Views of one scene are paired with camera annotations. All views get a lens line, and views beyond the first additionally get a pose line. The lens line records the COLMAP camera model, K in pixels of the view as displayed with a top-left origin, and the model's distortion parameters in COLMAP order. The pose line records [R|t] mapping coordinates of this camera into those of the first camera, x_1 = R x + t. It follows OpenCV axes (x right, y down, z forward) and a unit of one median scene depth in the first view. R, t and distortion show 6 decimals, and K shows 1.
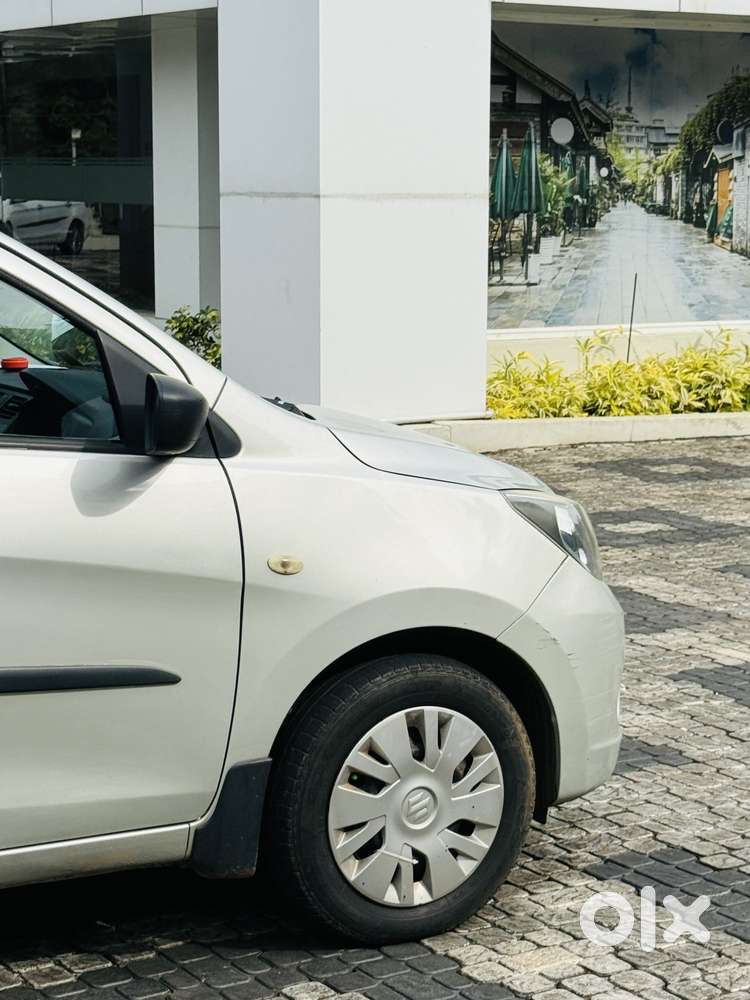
lens RADIAL K [[2167.3, 0, 375.0], [0, 2167.3, 500.0], [0, 0, 1]] dist [0.086656, 0.429516]
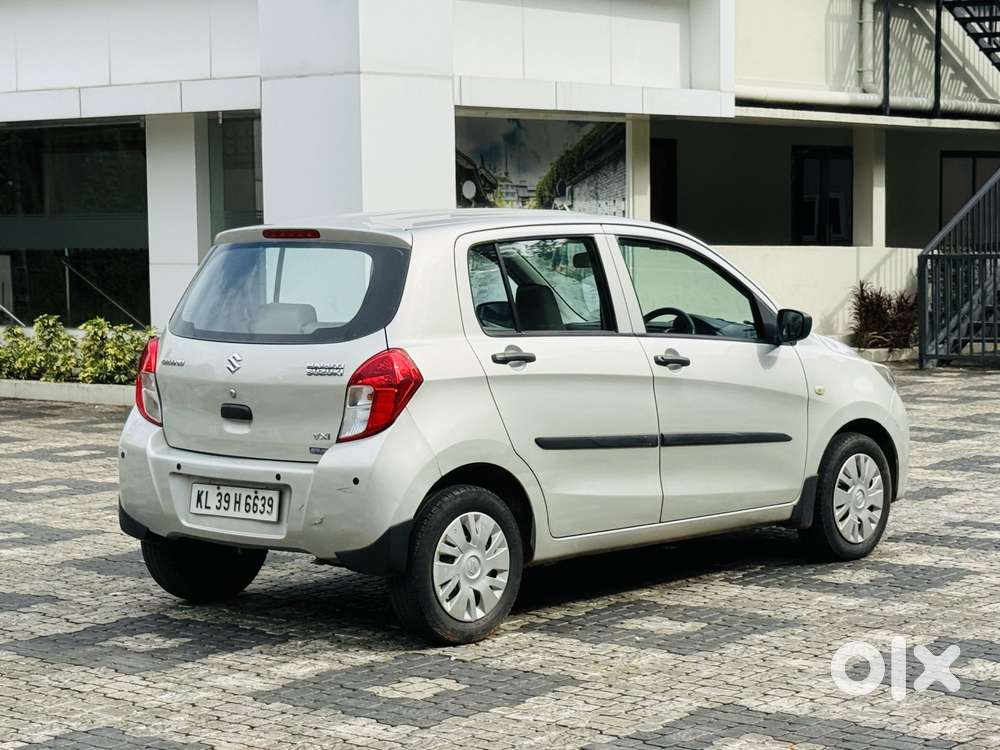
lens RADIAL K [[2167.3, 0, 500.0], [0, 2167.3, 375.0], [0, 0, 1]] dist [0.086656, 0.429516]
pose [[0.950899, -0.042304, 0.306596, -0.337587], [0.064954, 0.995831, -0.064049, 0.043832], [-0.302608, 0.080818, 0.949683, -0.347513]]
